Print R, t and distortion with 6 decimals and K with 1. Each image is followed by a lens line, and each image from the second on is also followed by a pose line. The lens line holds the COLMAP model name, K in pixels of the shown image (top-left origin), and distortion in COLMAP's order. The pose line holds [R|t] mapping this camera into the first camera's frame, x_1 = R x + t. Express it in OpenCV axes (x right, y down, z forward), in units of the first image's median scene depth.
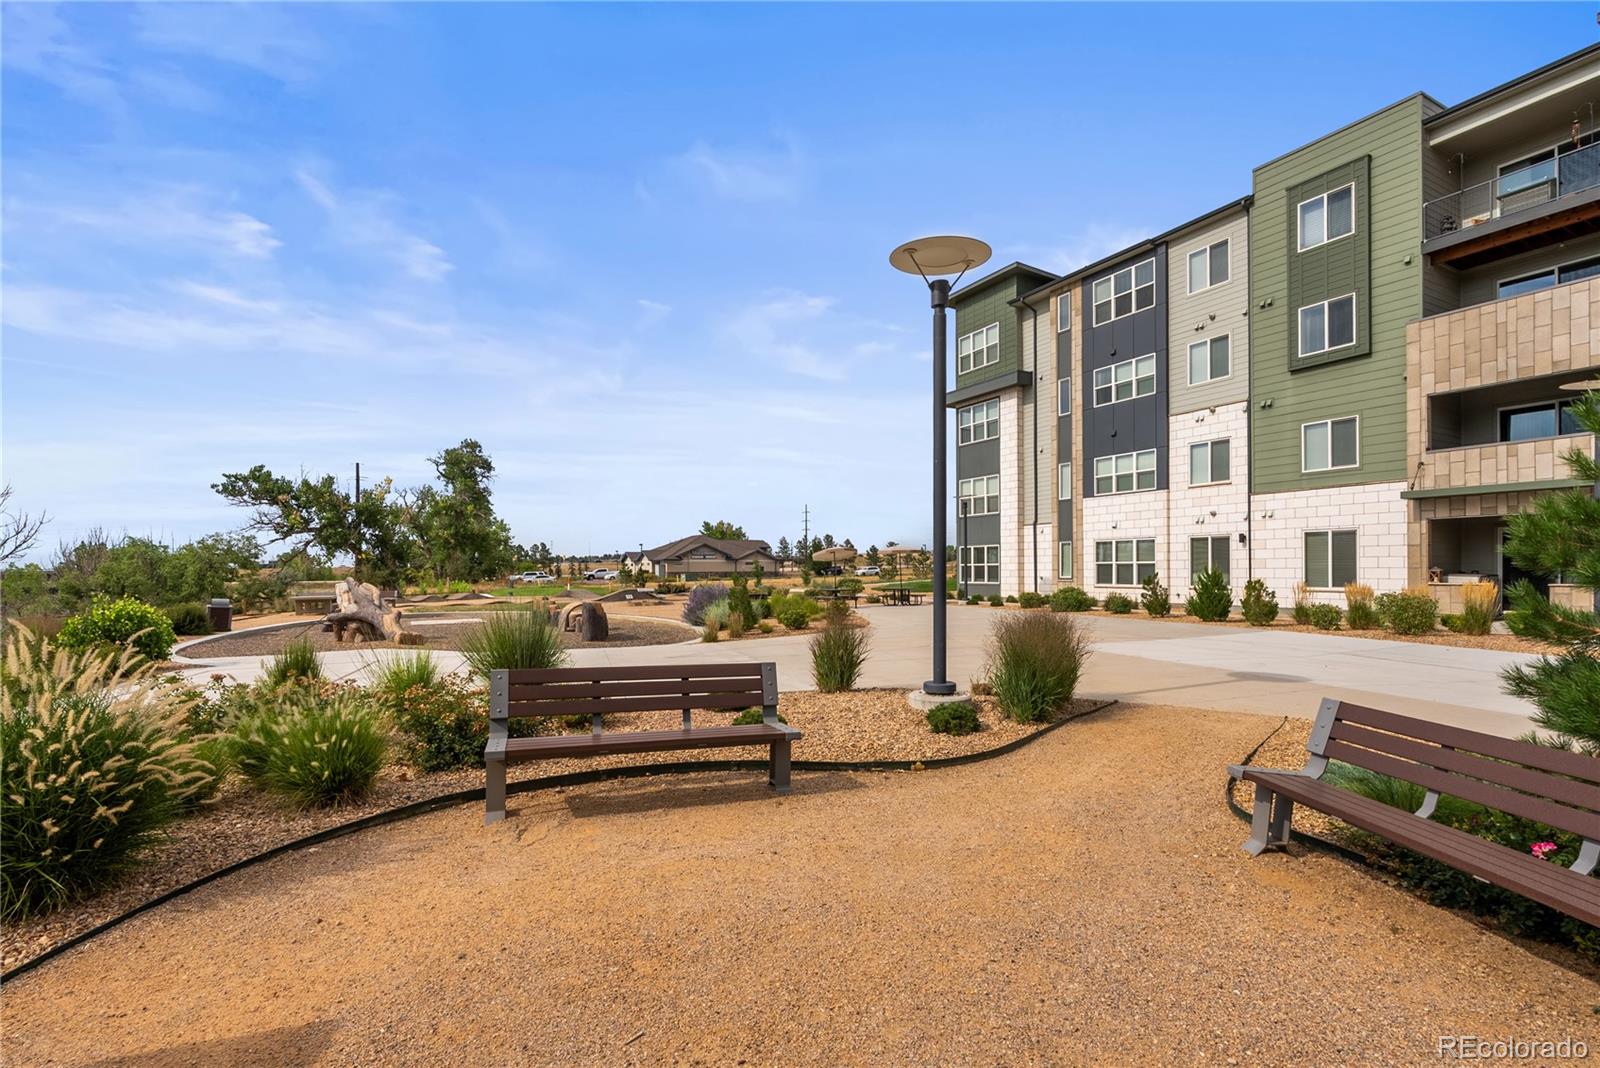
lens RADIAL K [[738.5, 0, 811.9], [0, 738.5, 575.0], [0, 0, 1]] dist [-0.000350, 0.000200]
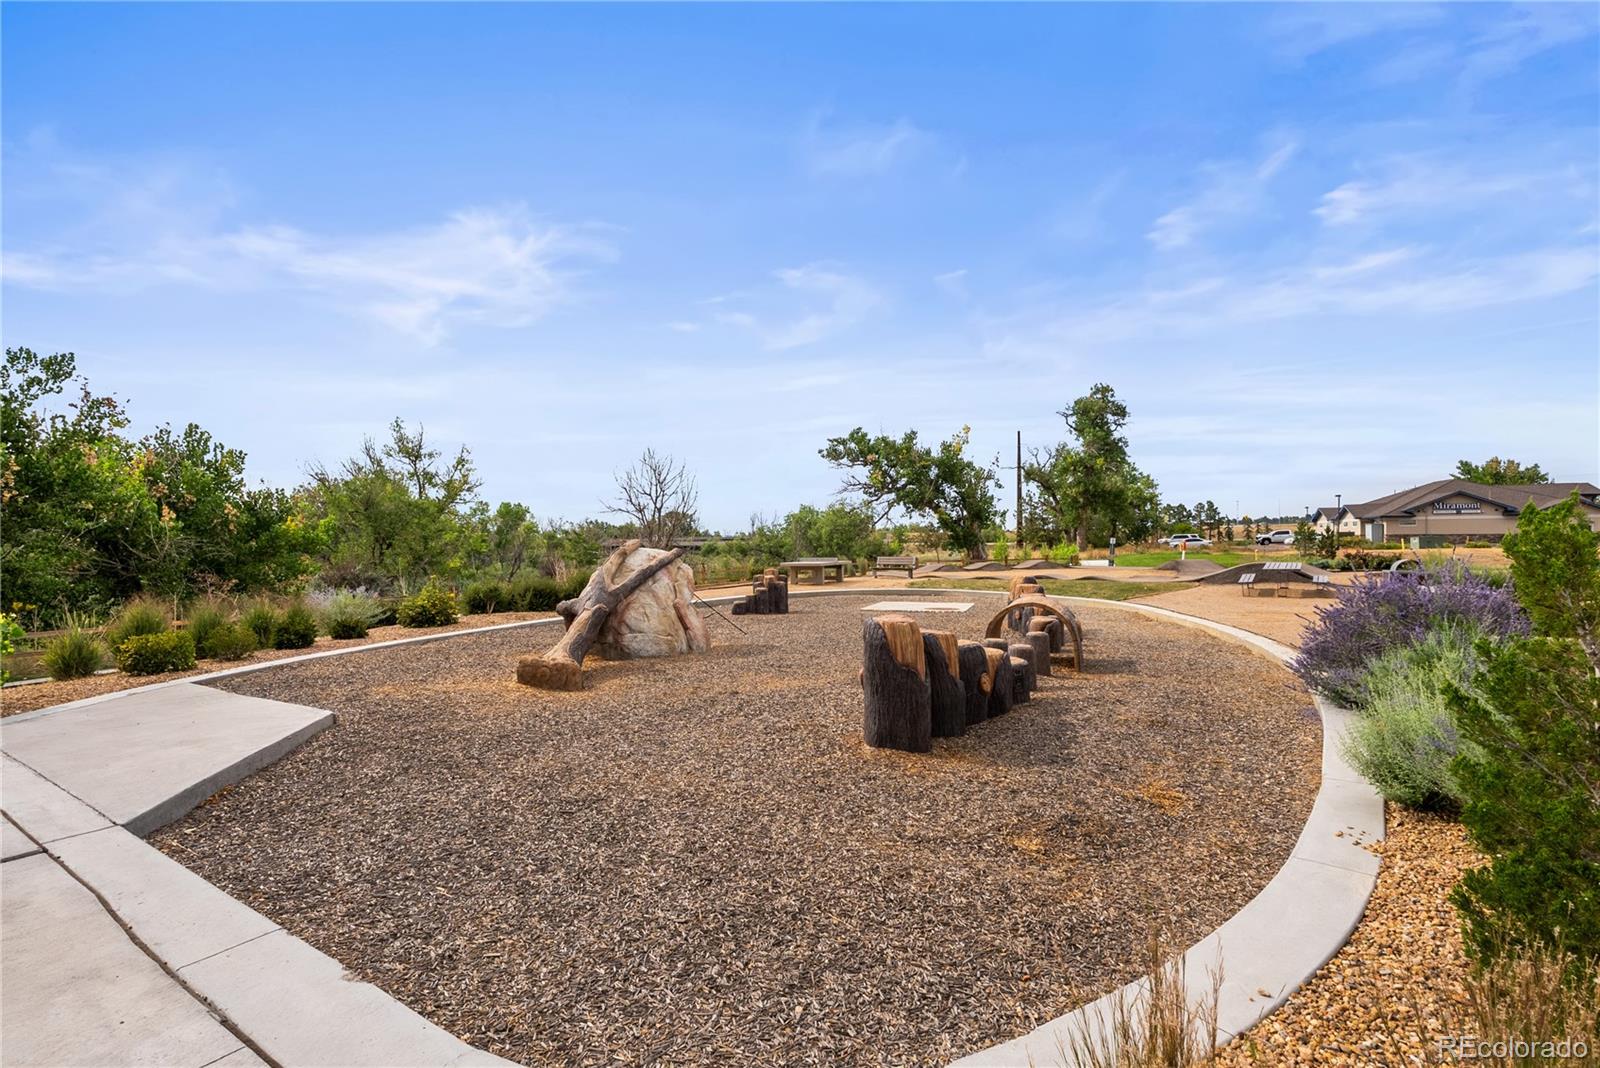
lens RADIAL K [[727.7, 0, 800.0], [0, 727.7, 534.0], [0, 0, 1]] dist [0.000207, 0.000326]
pose [[0.632152, -0.001147, -0.774843, -0.017370], [-0.003570, 0.999984, -0.004393, 0.000331], [0.774836, 0.005543, 0.632138, 0.168366]]
